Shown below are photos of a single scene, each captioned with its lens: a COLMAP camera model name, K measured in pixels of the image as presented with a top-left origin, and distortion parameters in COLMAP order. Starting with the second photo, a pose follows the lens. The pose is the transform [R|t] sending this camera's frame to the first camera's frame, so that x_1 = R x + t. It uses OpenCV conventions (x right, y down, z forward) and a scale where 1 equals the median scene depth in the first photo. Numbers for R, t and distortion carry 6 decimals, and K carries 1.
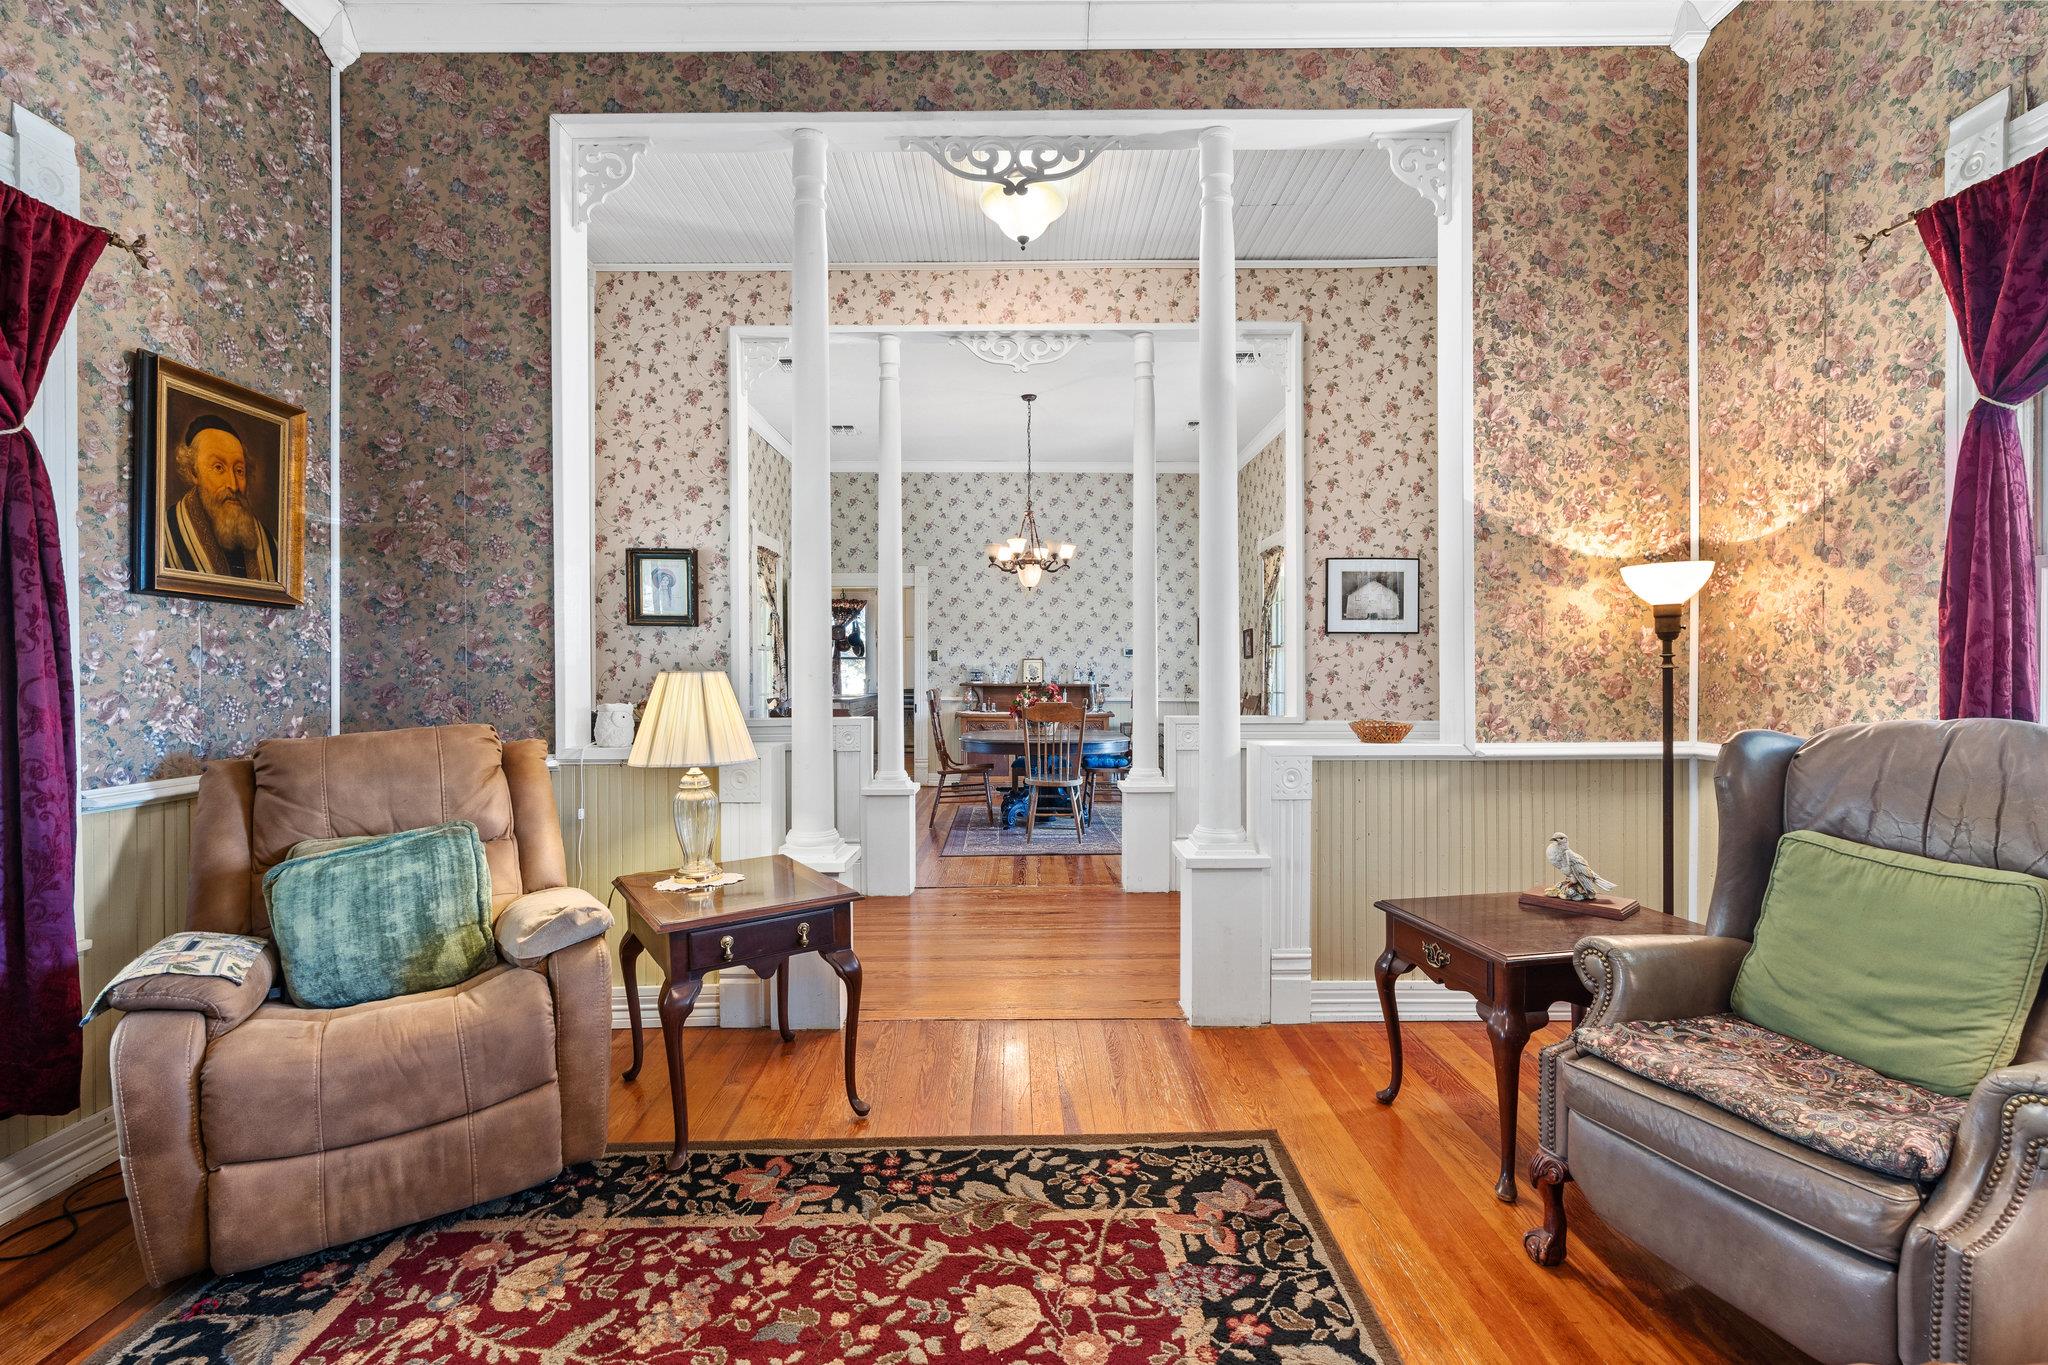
lens RADIAL K [[927.1, 0, 1025.2], [0, 927.1, 679.8], [0, 0, 1]] dist [-0.006313, 0.002241]
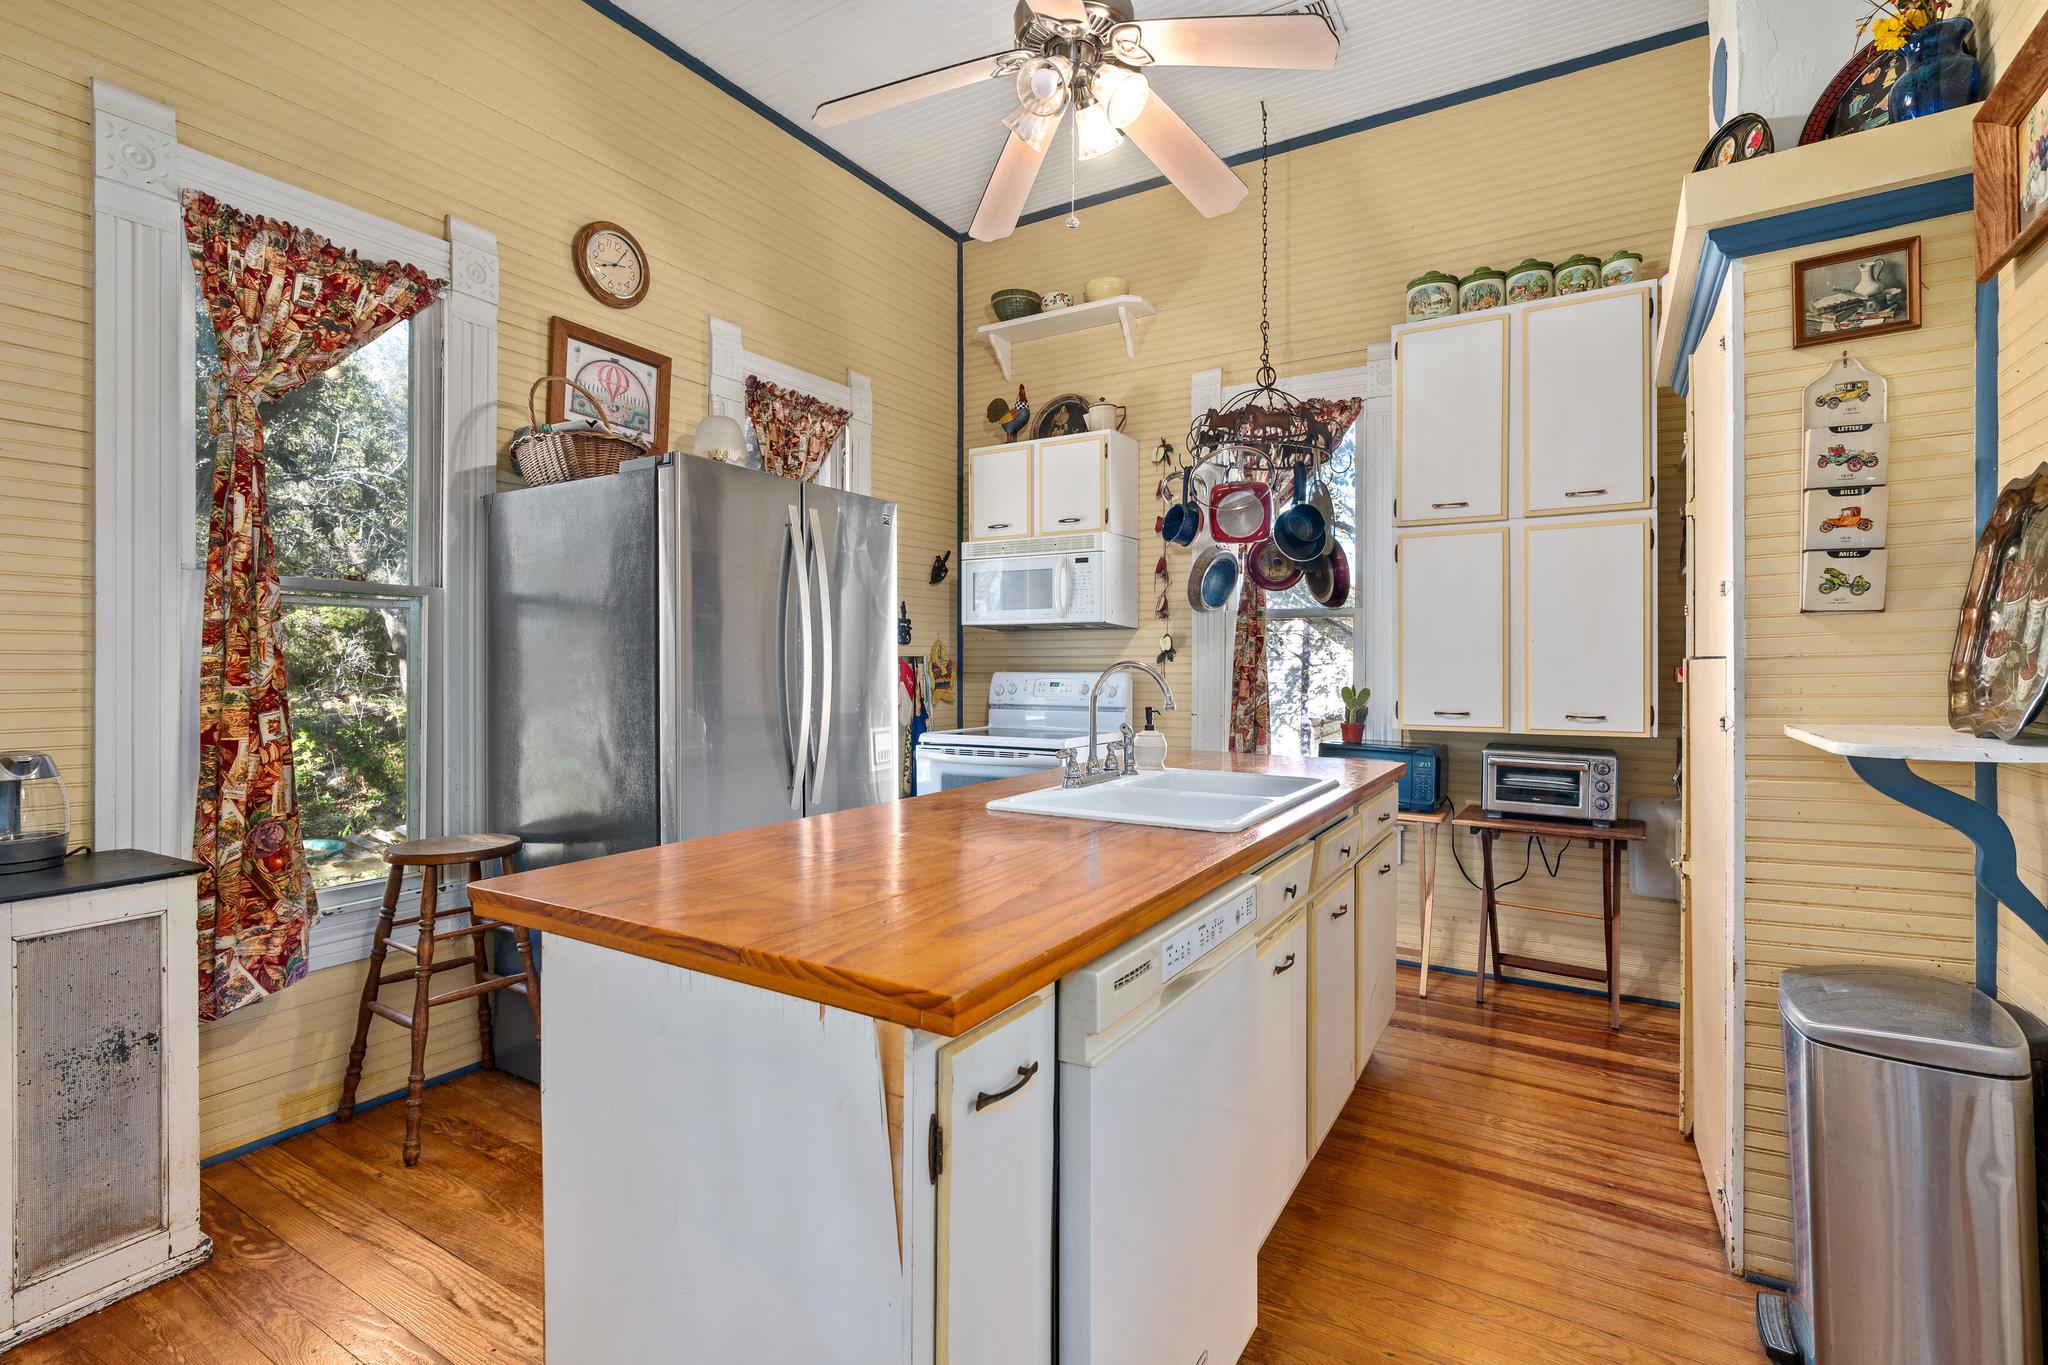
lens RADIAL K [[927.1, 0, 1028.2], [0, 927.1, 672.1], [0, 0, 1]] dist [-0.006313, 0.002241]
pose [[0.851228, 0.000479, -0.524796, -0.554508], [0.001648, 0.999992, 0.003584, -0.030570], [0.524794, -0.003916, 0.851220, 3.616580]]
